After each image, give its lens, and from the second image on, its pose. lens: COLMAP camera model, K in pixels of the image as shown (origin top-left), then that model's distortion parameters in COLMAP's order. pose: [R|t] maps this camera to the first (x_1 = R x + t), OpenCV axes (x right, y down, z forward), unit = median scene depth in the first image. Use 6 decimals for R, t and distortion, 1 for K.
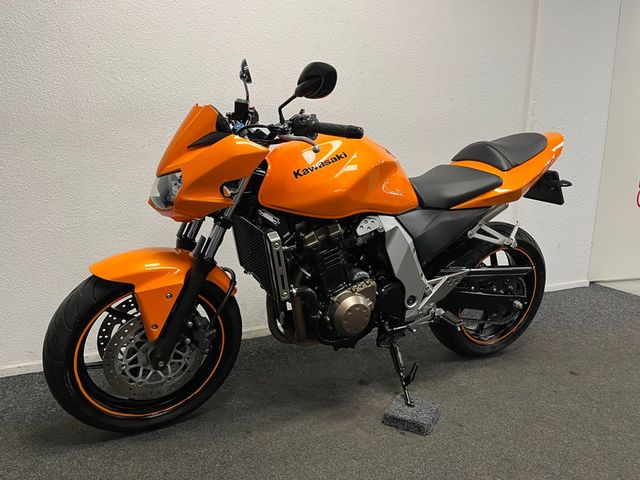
lens RADIAL K [[473.5, 0, 320.0], [0, 473.5, 240.0], [0, 0, 1]] dist [0.072151, -0.106728]
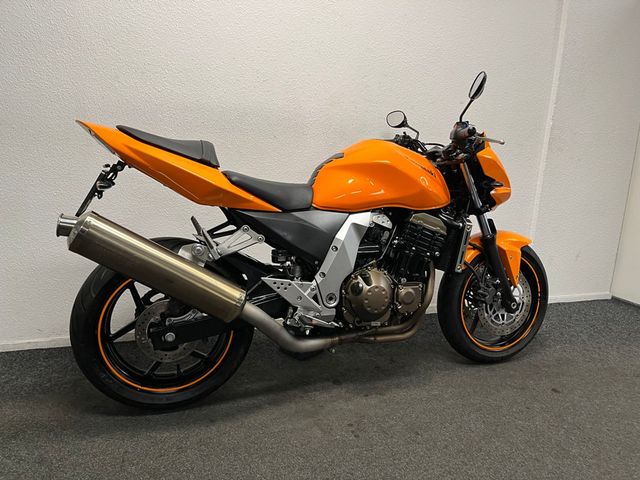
lens RADIAL K [[473.5, 0, 320.0], [0, 473.5, 240.0], [0, 0, 1]] dist [0.072151, -0.106728]
pose [[0.992496, 0.052680, -0.110350, 0.146635], [-0.049393, 0.998257, 0.032312, -0.040053], [0.111859, -0.026619, 0.993367, -0.023394]]
